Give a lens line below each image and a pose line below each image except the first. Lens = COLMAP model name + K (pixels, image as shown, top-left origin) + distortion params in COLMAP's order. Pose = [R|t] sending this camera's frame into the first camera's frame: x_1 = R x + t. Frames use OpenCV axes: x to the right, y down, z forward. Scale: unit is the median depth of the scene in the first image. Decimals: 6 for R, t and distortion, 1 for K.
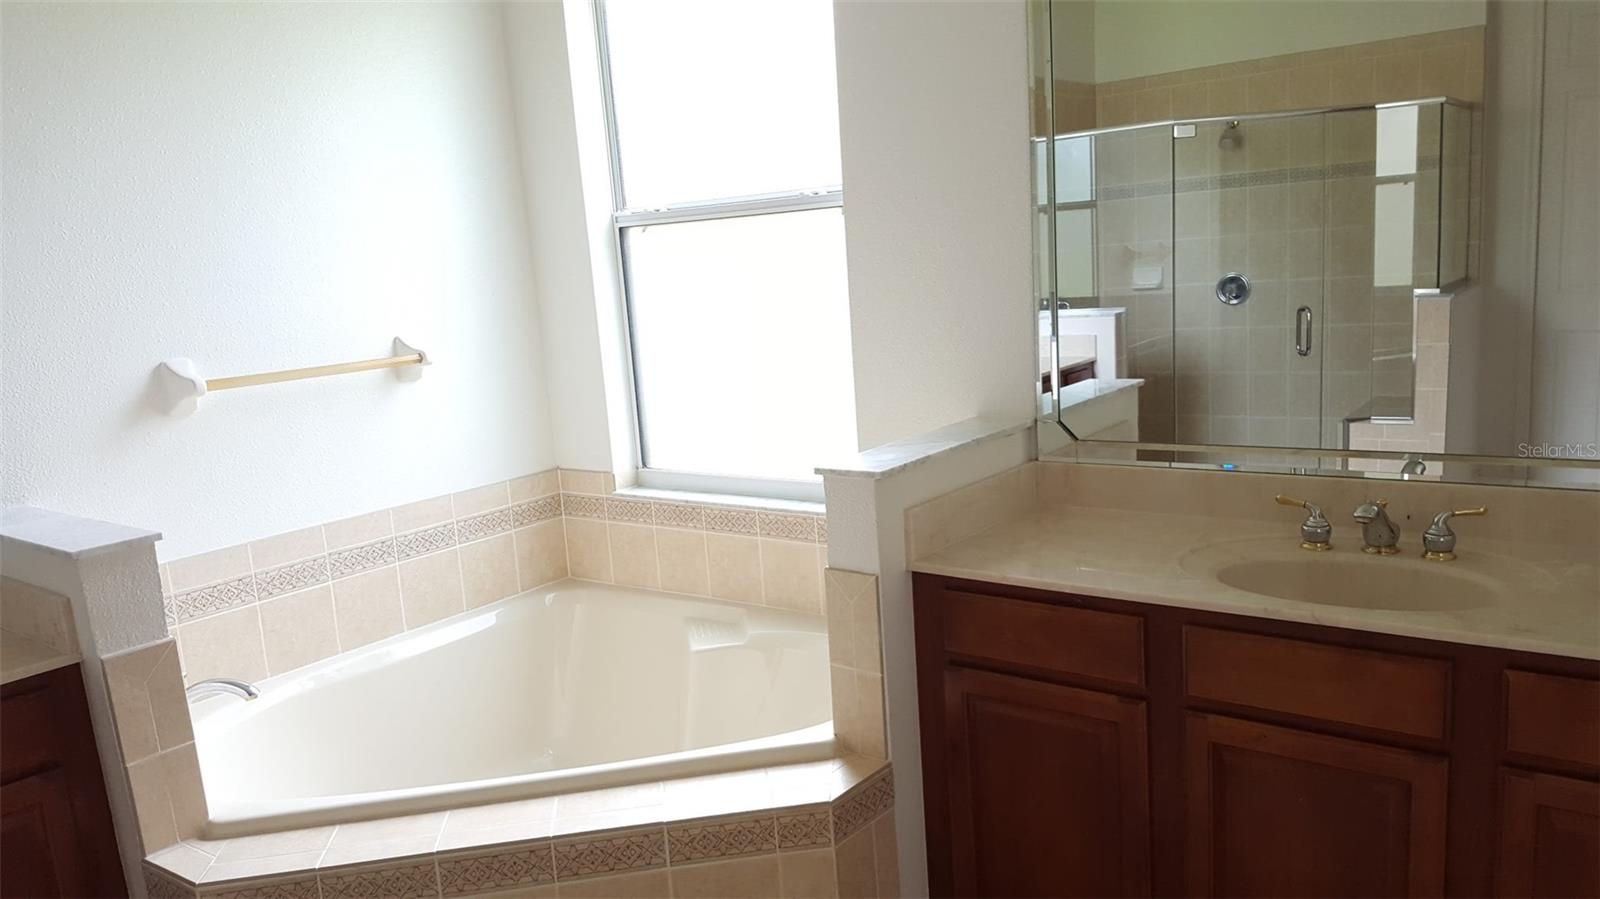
lens RADIAL K [[1172.4, 0, 800.5], [0, 1172.4, 453.5], [0, 0, 1]] dist [0.037110, -0.046773]
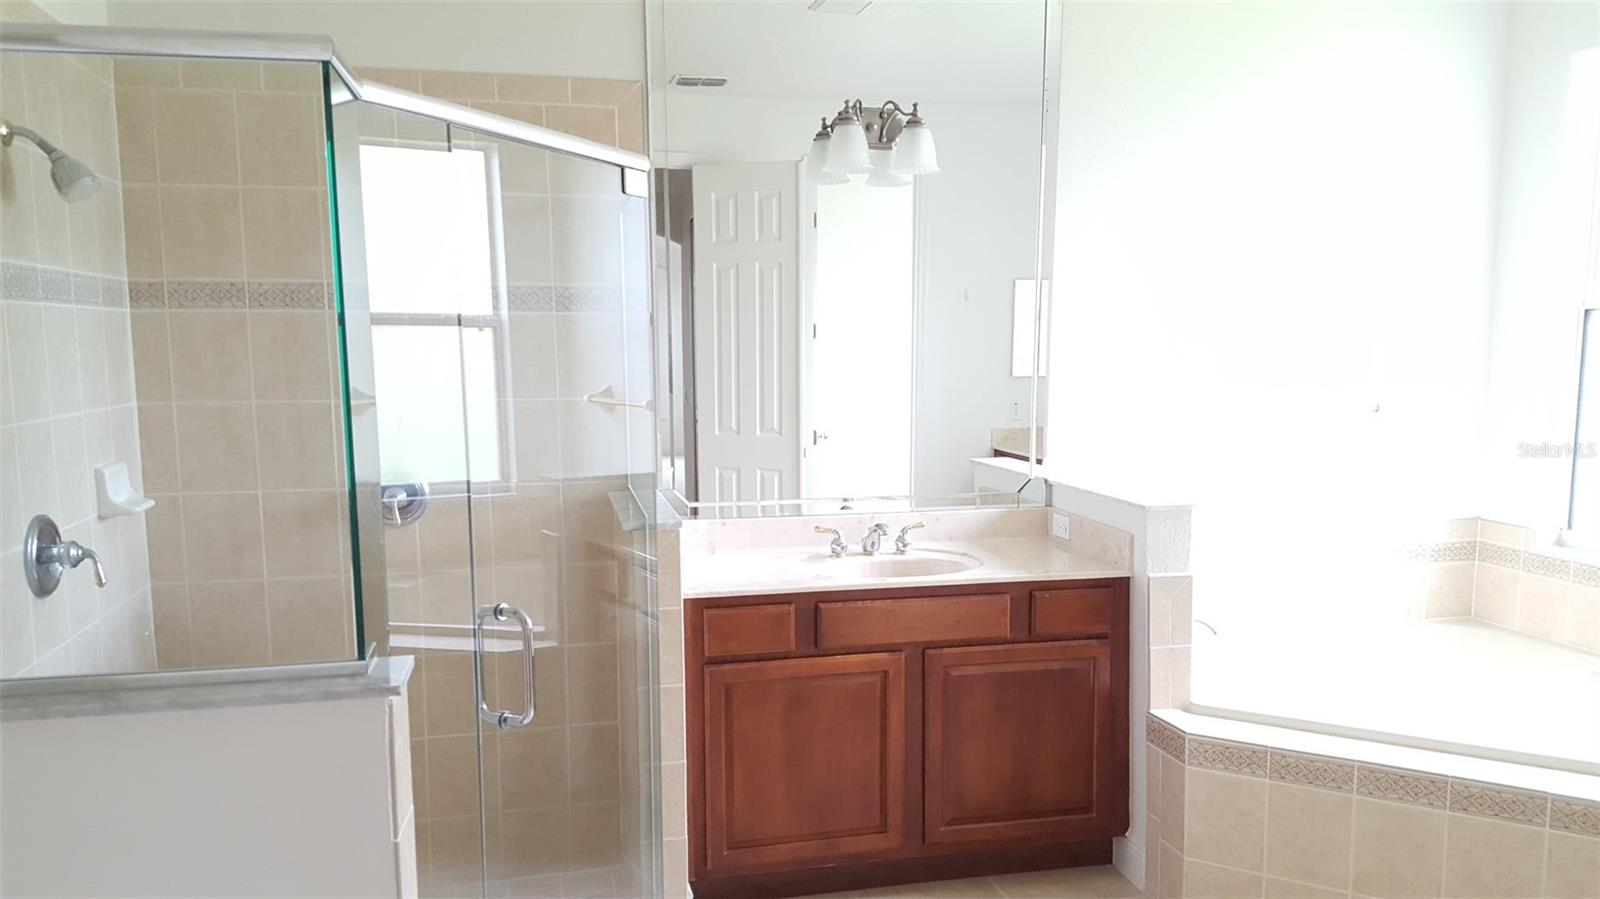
lens RADIAL K [[1172.4, 0, 797.1], [0, 1172.4, 448.3], [0, 0, 1]] dist [0.037110, -0.046773]
pose [[0.751177, 0.137383, -0.645646, 0.042346], [-0.162150, 0.986537, 0.021266, 0.045891], [0.639876, 0.088717, 0.763340, -0.485006]]
